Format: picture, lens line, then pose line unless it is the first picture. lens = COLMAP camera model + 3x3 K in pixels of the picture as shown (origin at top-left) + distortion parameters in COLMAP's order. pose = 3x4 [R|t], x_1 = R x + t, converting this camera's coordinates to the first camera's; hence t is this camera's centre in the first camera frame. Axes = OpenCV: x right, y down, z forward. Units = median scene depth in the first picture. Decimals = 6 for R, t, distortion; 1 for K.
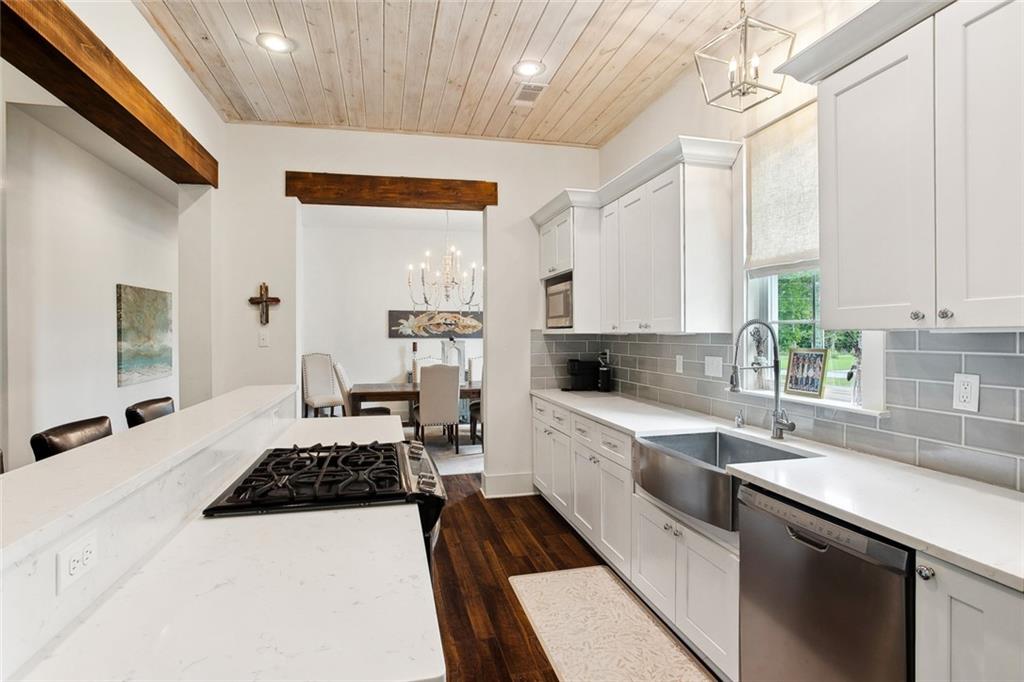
lens RADIAL K [[520.2, 0, 512.1], [0, 520.2, 337.5], [0, 0, 1]] dist [-0.043501, 0.005209]
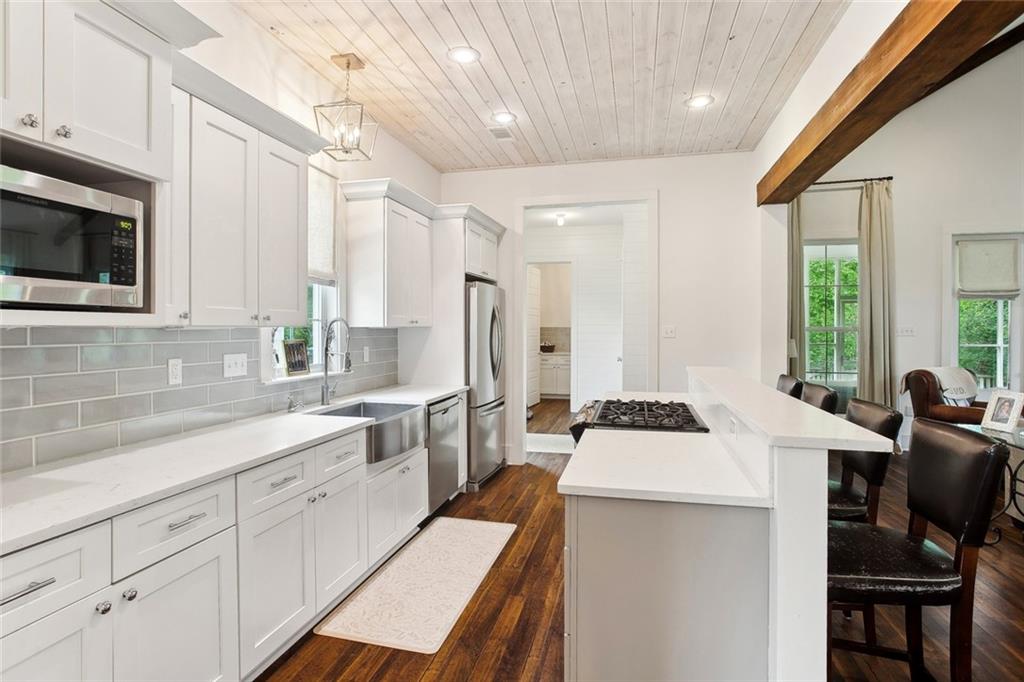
lens RADIAL K [[520.2, 0, 501.9], [0, 520.2, 334.7], [0, 0, 1]] dist [-0.043501, 0.005209]
pose [[-0.881322, 0.000550, 0.472516, -0.329864], [0.008087, 0.999870, 0.013921, -0.003704], [-0.472447, 0.016090, -0.881212, 1.191517]]
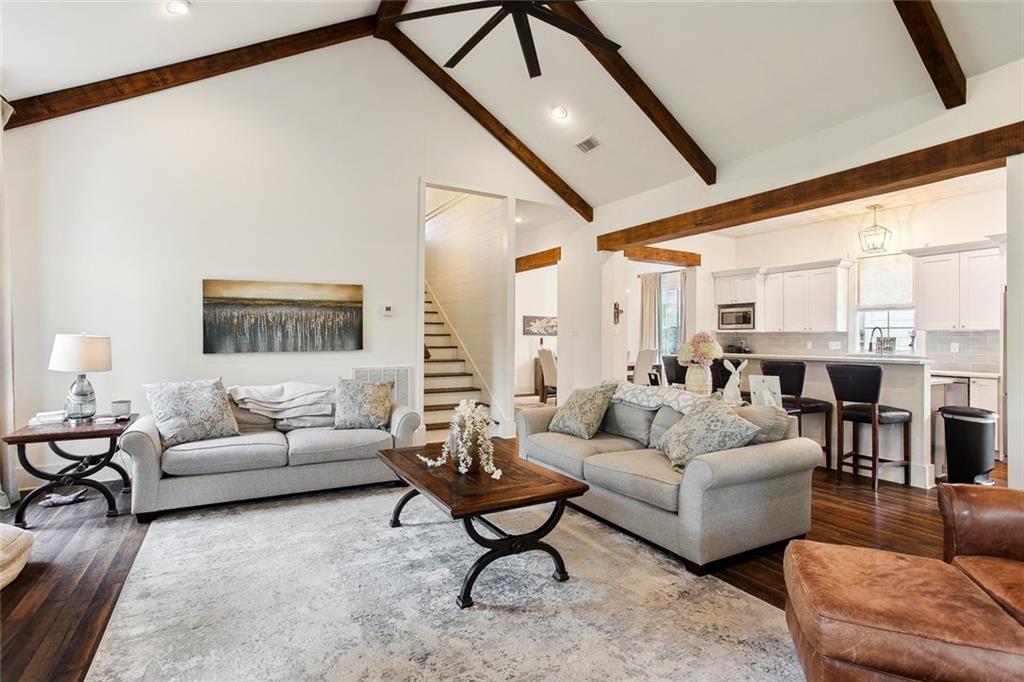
lens RADIAL K [[499.7, 0, 507.0], [0, 499.7, 342.2], [0, 0, 1]] dist [-0.008978, 0.002992]
pose [[0.955801, 0.014471, 0.293658, -1.411608], [-0.014246, 0.999894, -0.002906, 0.053373], [-0.293669, -0.001406, 0.955906, -0.648814]]
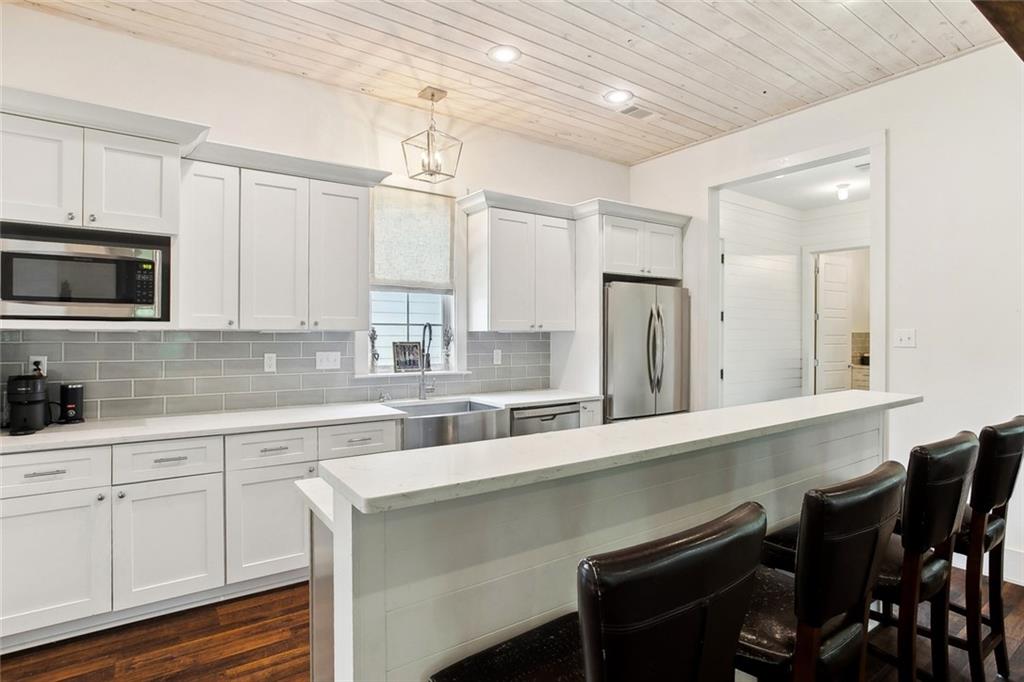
lens RADIAL K [[520.2, 0, 498.8], [0, 520.2, 336.6], [0, 0, 1]] dist [-0.043501, 0.005209]
pose [[-0.350435, -0.001278, 0.936586, -0.627612], [0.004178, 0.999987, 0.002928, 0.001150], [-0.936578, 0.004939, -0.350425, 0.799415]]
